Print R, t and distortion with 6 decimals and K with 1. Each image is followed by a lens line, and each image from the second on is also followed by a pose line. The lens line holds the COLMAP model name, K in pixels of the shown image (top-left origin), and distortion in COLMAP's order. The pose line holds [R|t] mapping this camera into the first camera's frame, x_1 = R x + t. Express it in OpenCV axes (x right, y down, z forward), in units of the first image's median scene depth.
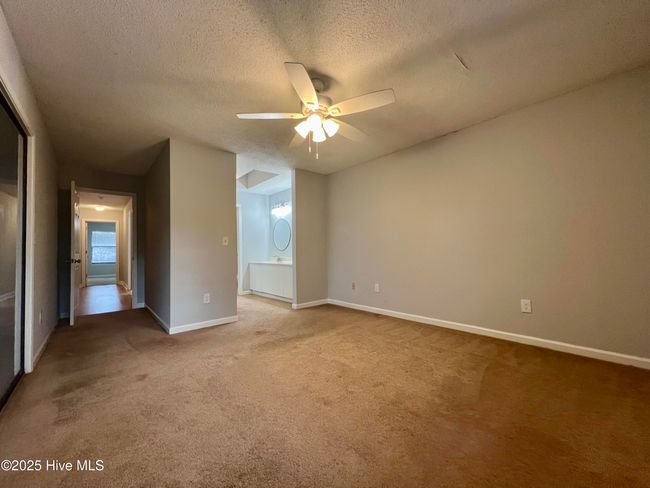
lens RADIAL K [[260.3, 0, 325.0], [0, 260.3, 244.0], [0, 0, 1]] dist [-0.002501, -0.000128]
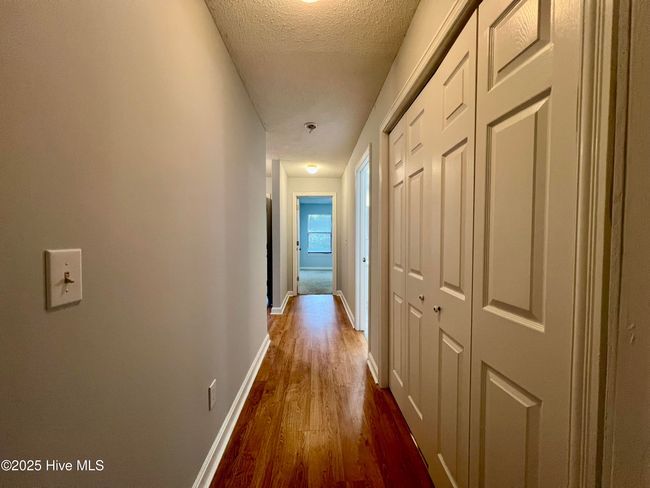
lens RADIAL K [[260.3, 0, 325.0], [0, 260.3, 244.0], [0, 0, 1]] dist [-0.002501, -0.000128]
pose [[0.773959, 0.042857, -0.631784, -0.415738], [-0.002033, 0.997870, 0.065200, -0.012363], [0.633233, -0.049177, 0.772397, 0.493807]]
